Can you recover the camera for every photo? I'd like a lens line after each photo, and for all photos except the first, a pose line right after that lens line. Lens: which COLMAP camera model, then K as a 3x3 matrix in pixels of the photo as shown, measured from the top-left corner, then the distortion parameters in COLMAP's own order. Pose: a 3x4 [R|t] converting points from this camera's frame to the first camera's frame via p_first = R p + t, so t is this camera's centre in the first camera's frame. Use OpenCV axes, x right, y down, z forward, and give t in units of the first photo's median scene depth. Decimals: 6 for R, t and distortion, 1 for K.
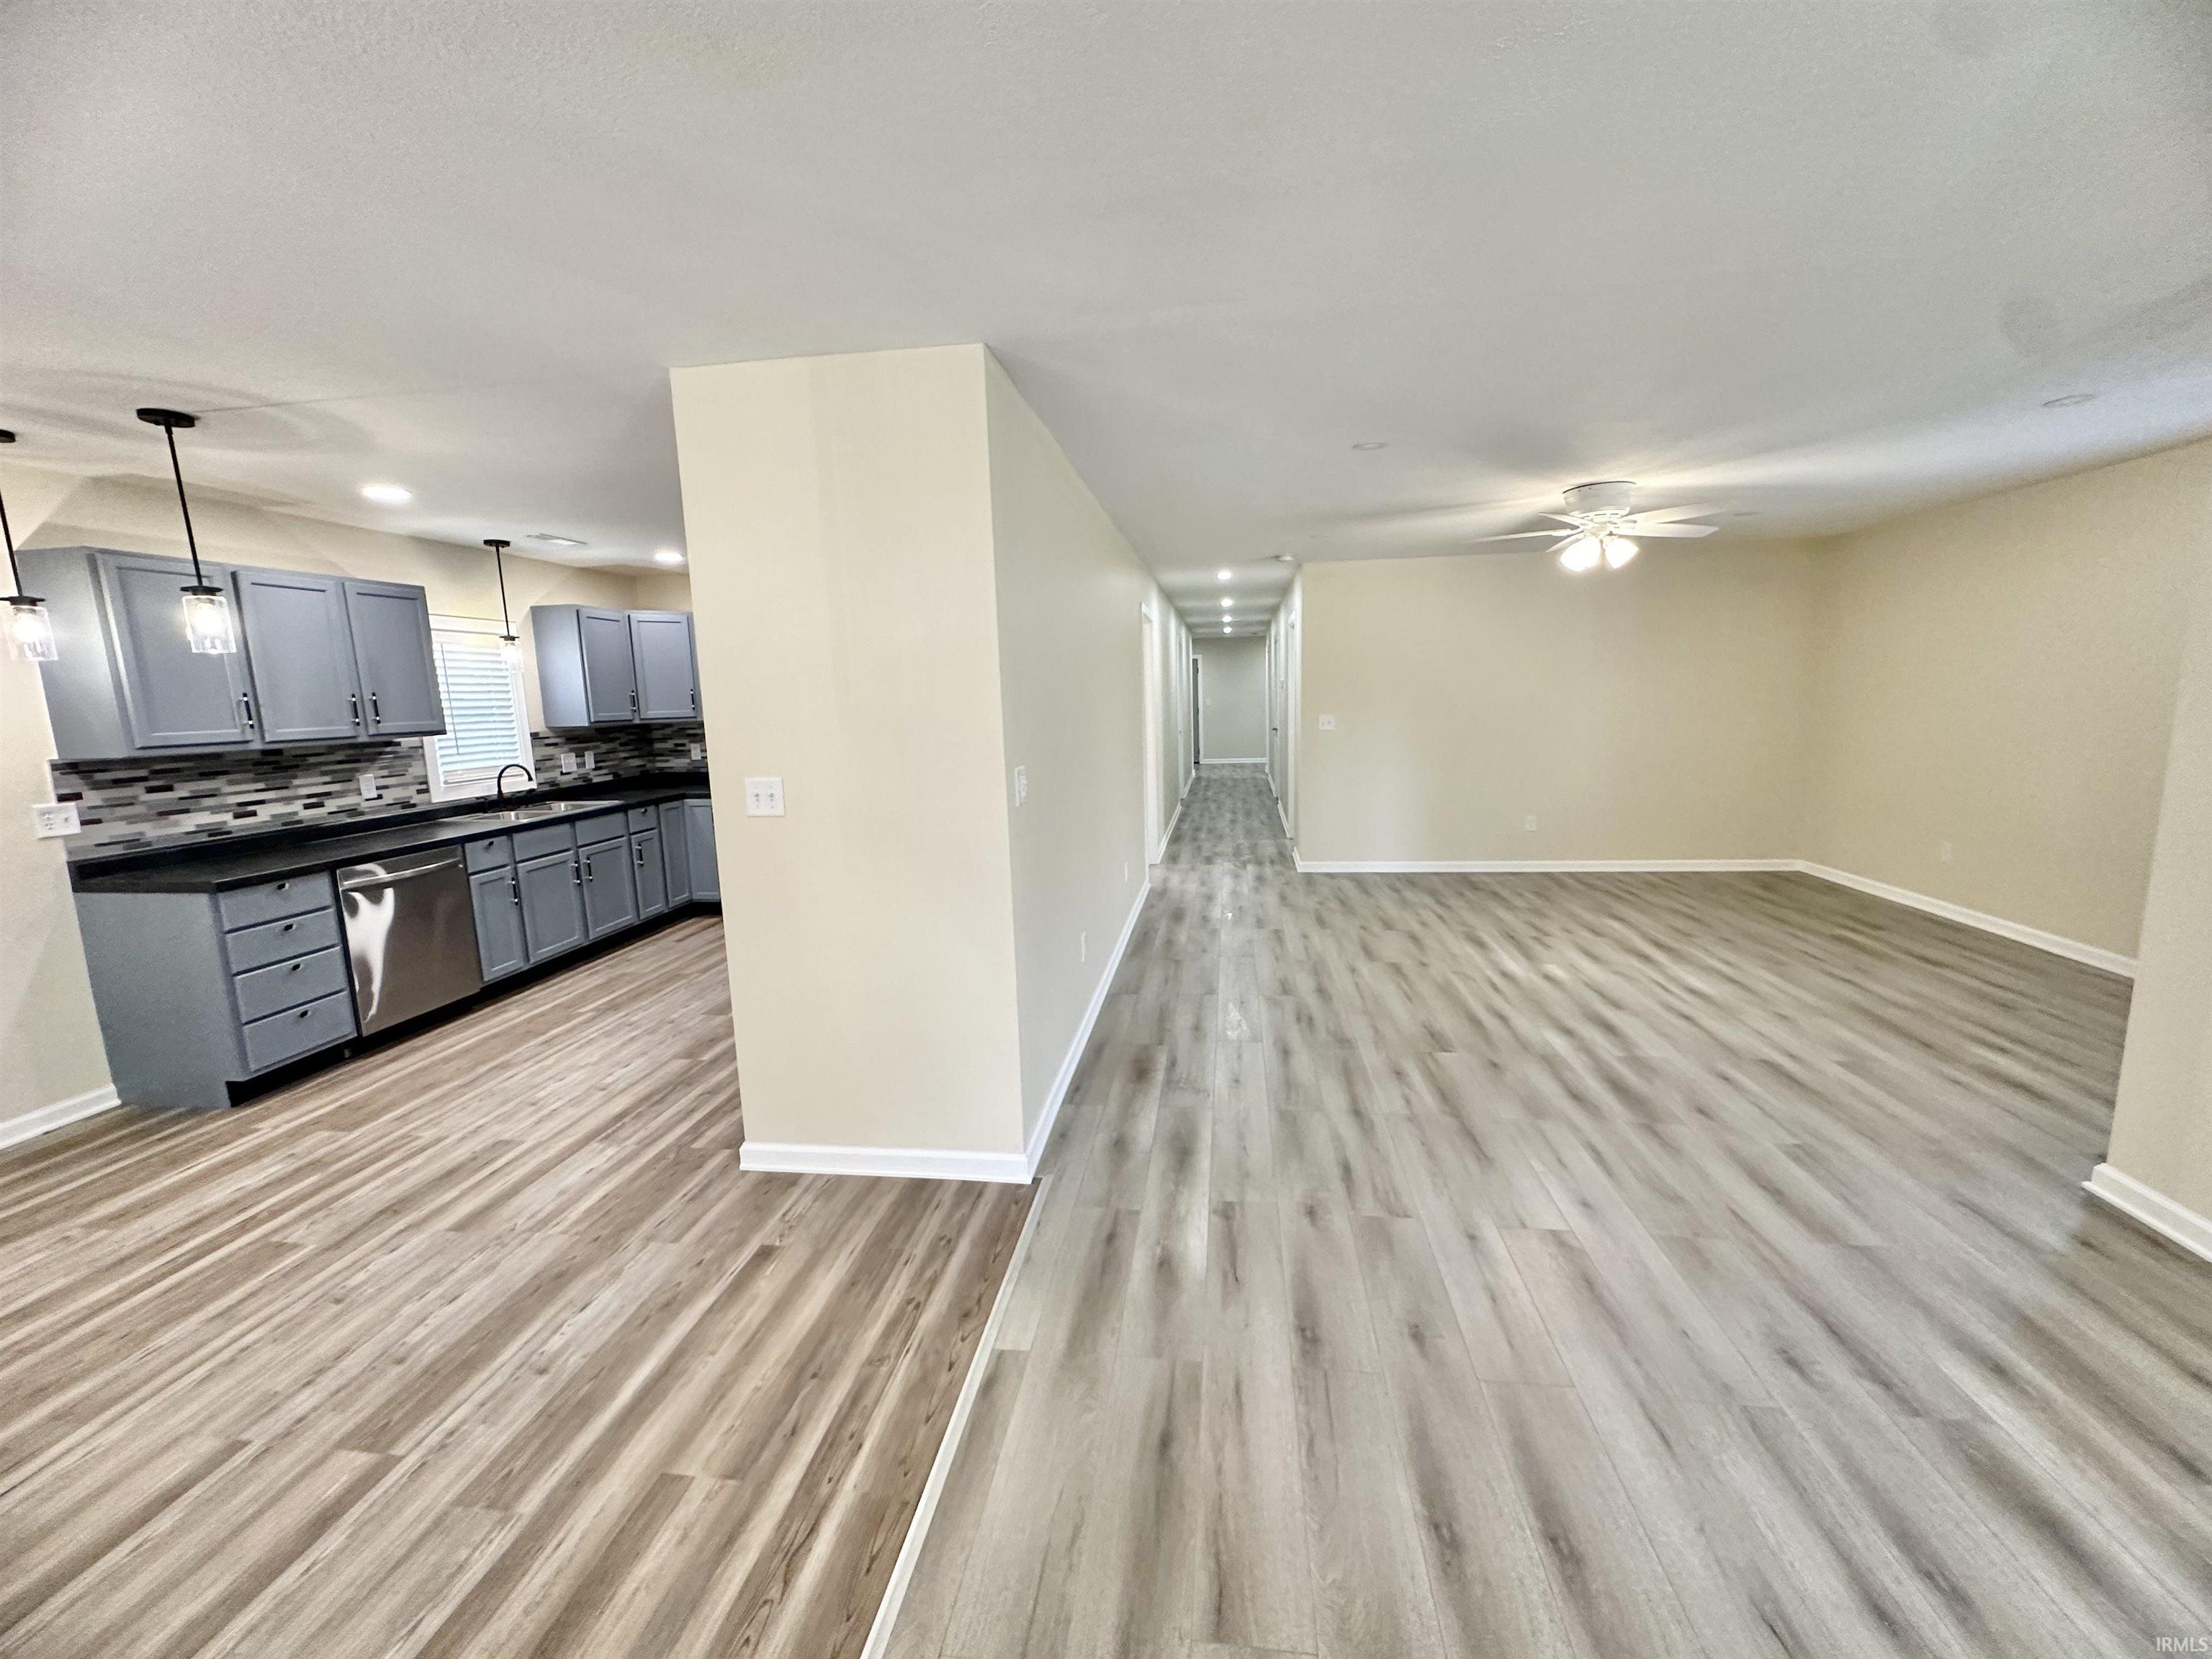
lens RADIAL K [[878.6, 0, 1105.9], [0, 878.6, 821.7], [0, 0, 1]] dist [-0.004674, 0.001193]
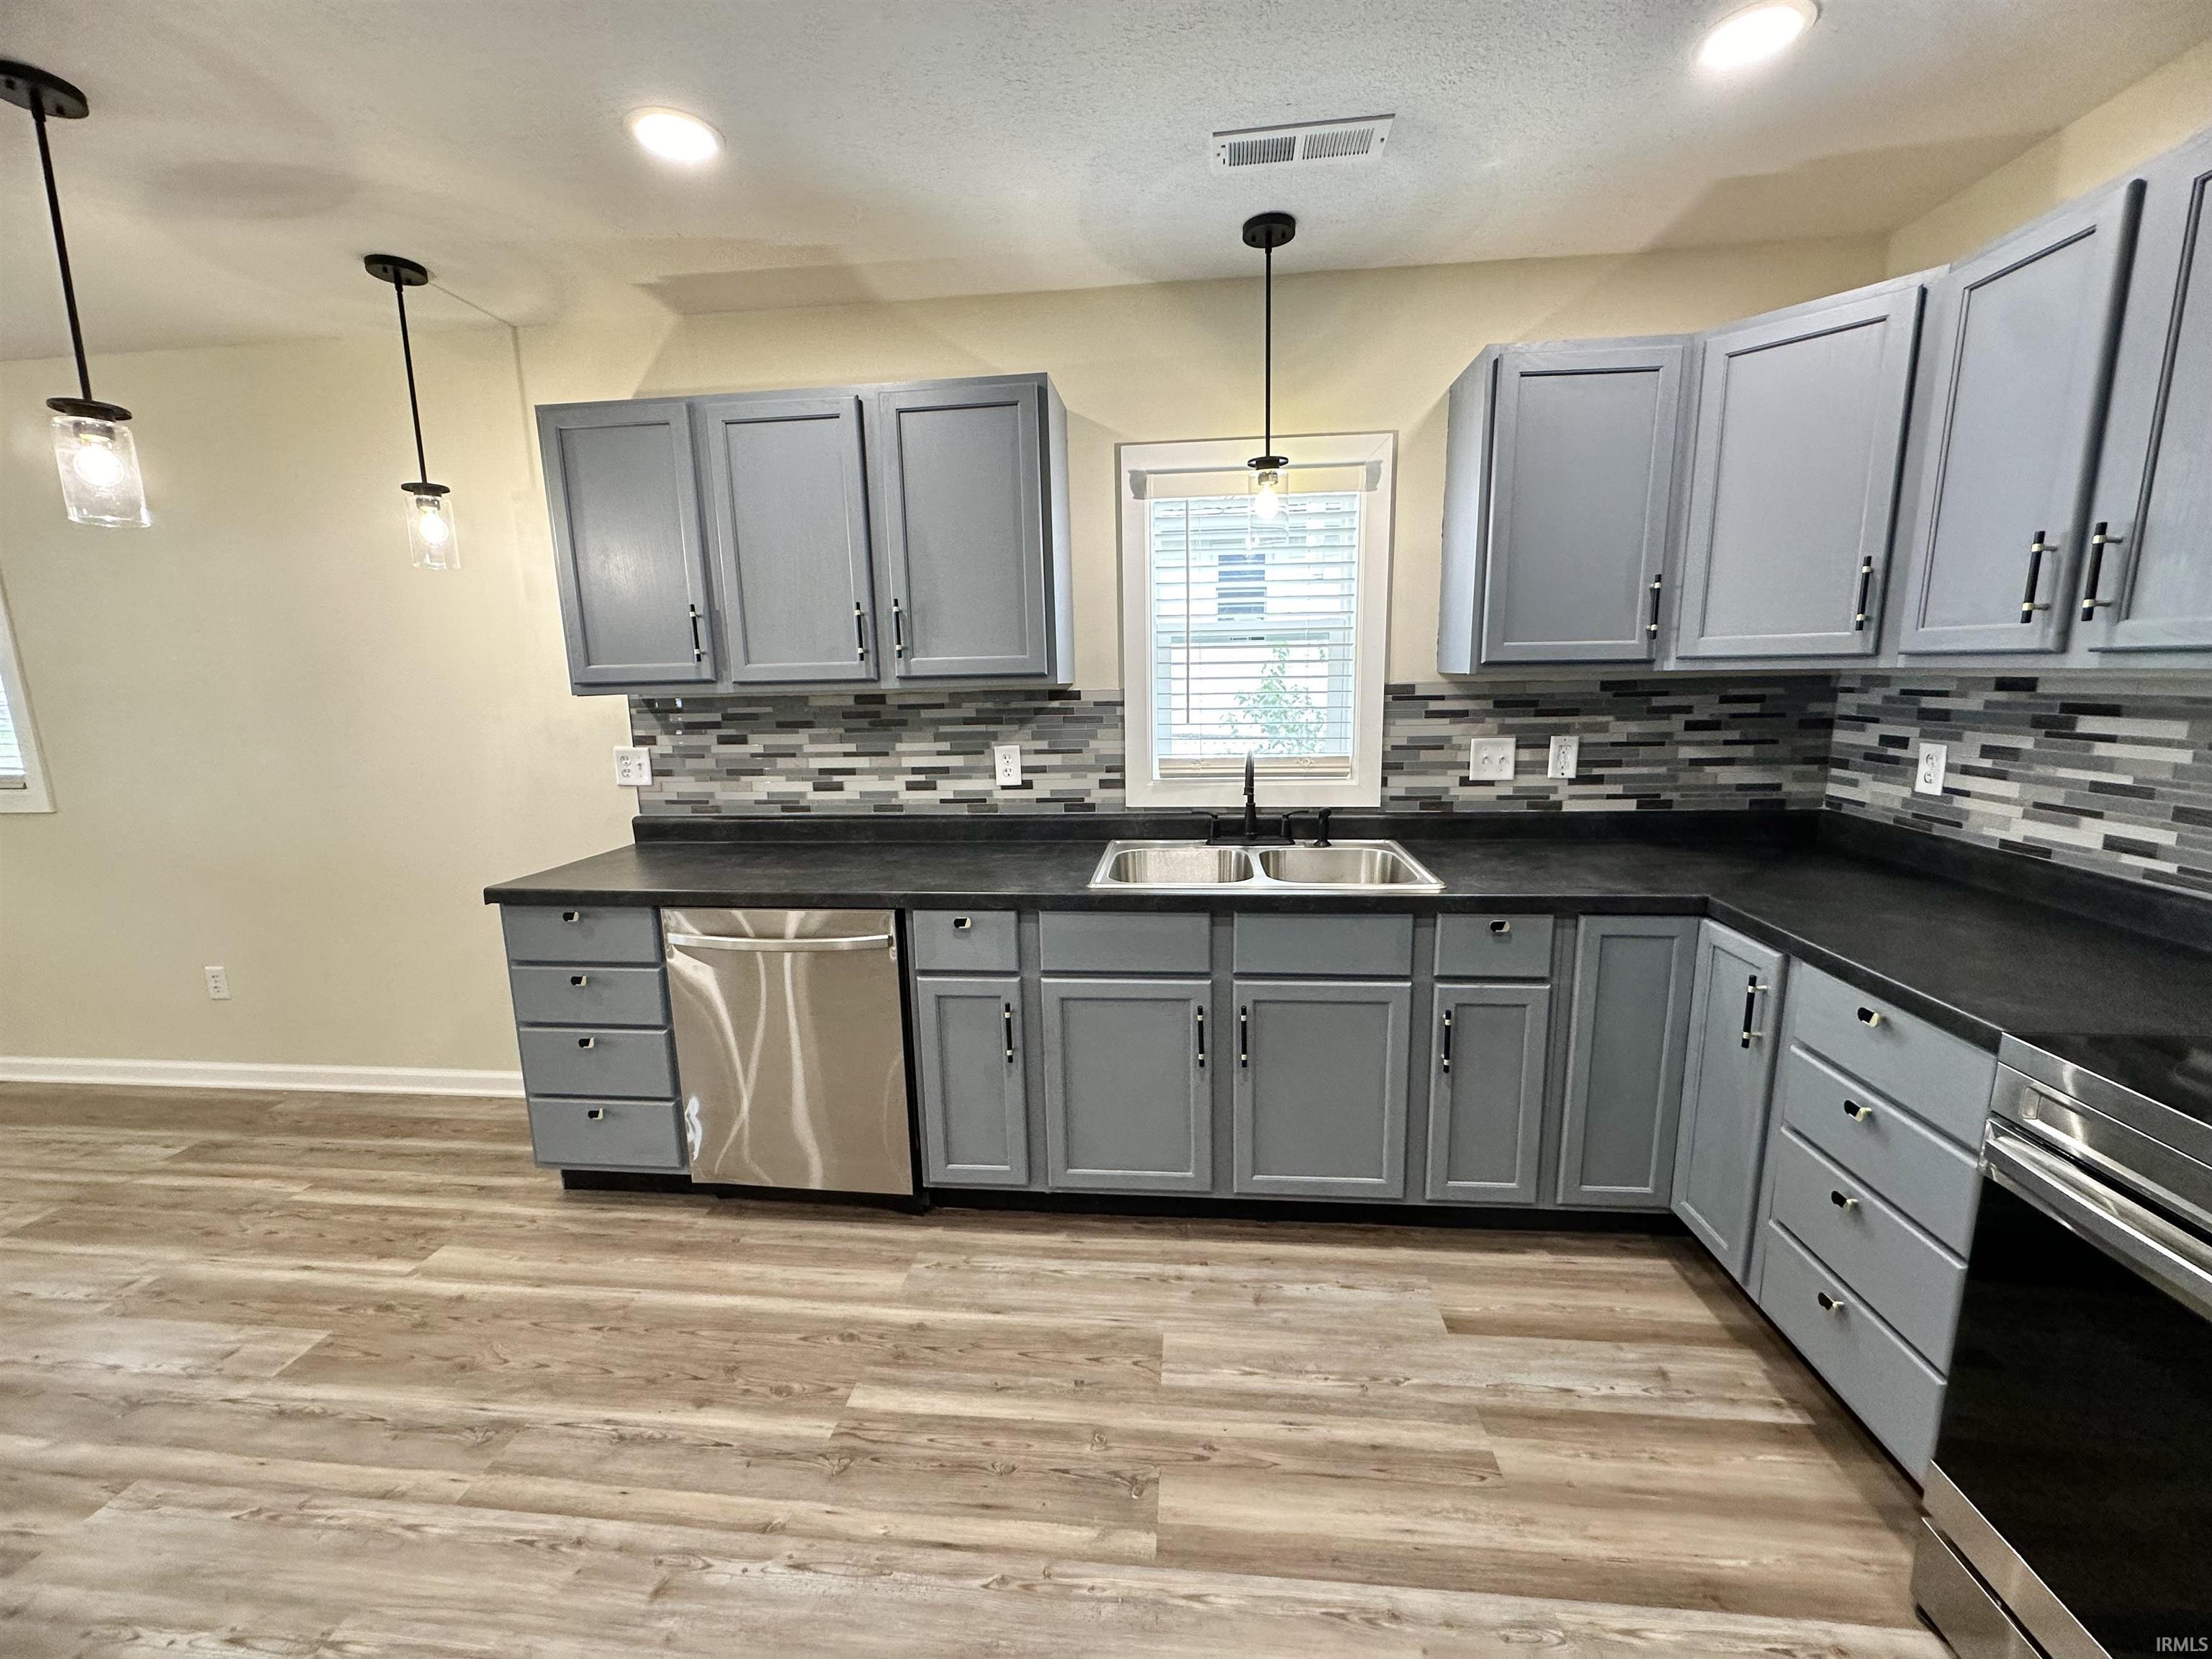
lens RADIAL K [[878.6, 0, 1106.5], [0, 878.6, 827.0], [0, 0, 1]] dist [-0.004674, 0.001193]
pose [[0.037043, 0.202993, -0.978479, -0.311221], [-0.127738, 0.972081, 0.196830, -0.153176], [0.991116, 0.117698, 0.061938, 1.271659]]
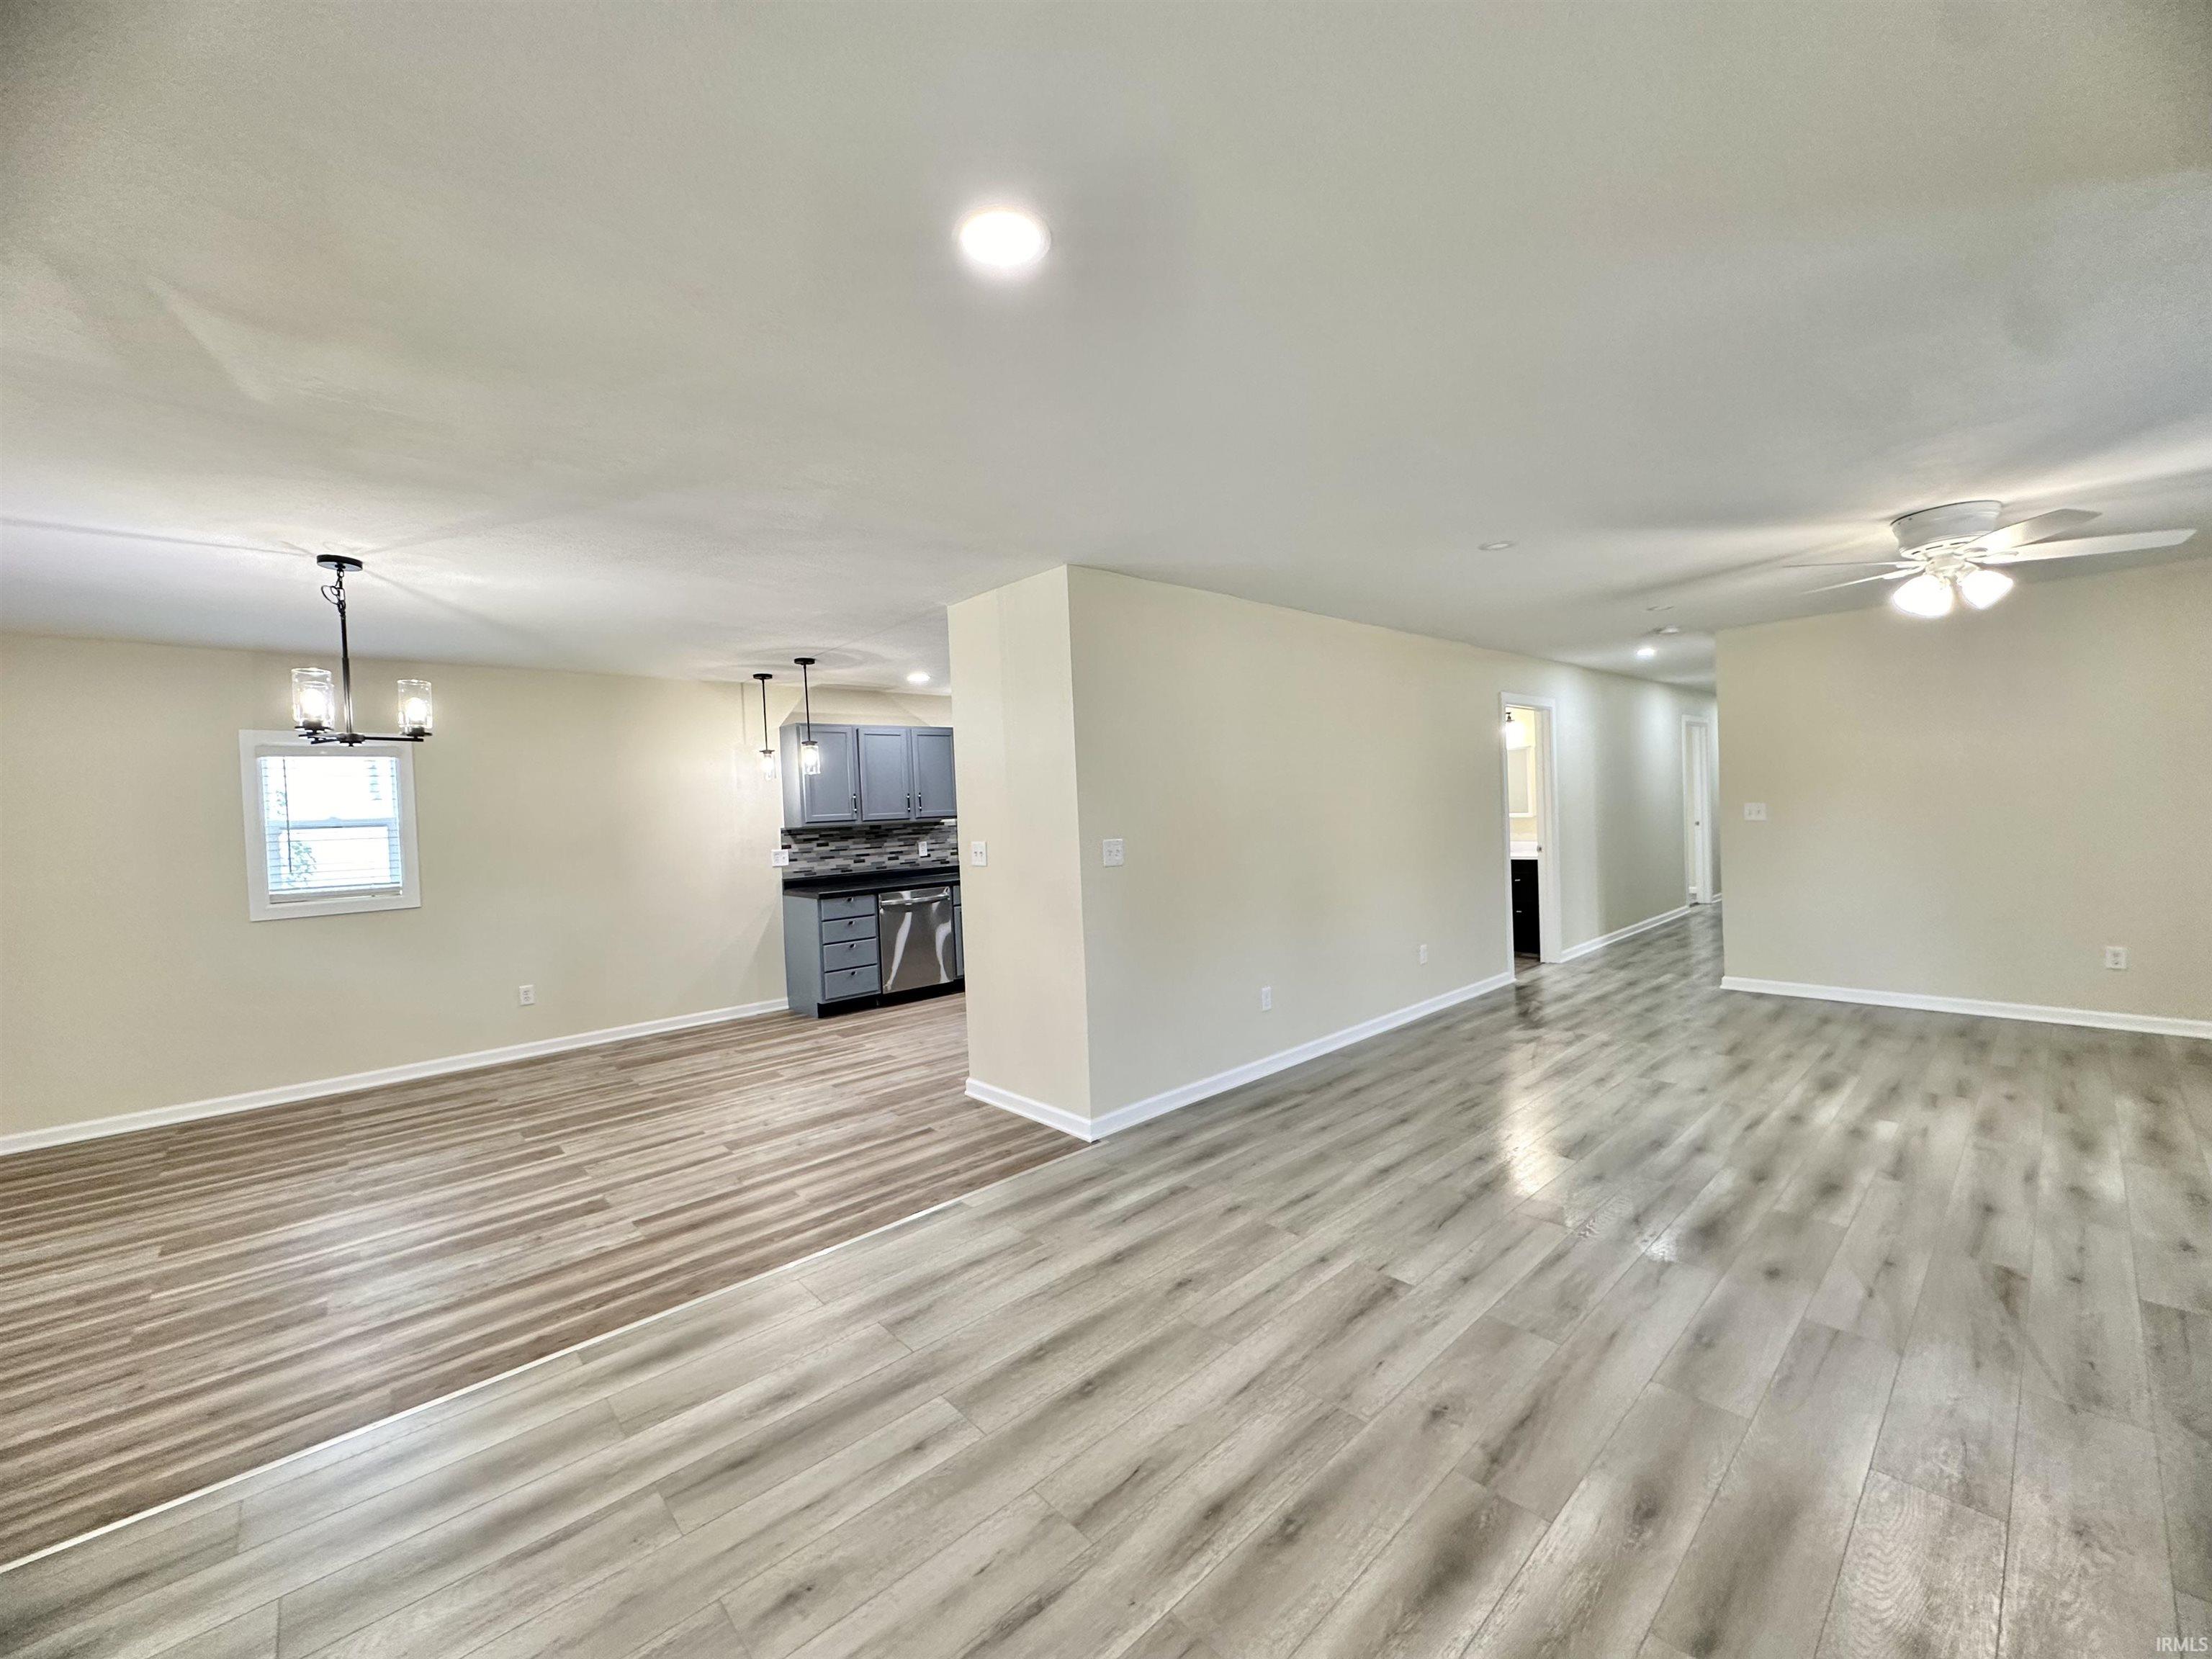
lens RADIAL K [[878.6, 0, 1108.4], [0, 878.6, 826.9], [0, 0, 1]] dist [-0.004674, 0.001193]
pose [[0.768669, 0.010525, -0.639560, 0.593810], [-0.074389, 0.994551, -0.073039, 0.016423], [0.635306, 0.103719, 0.765264, -0.058464]]
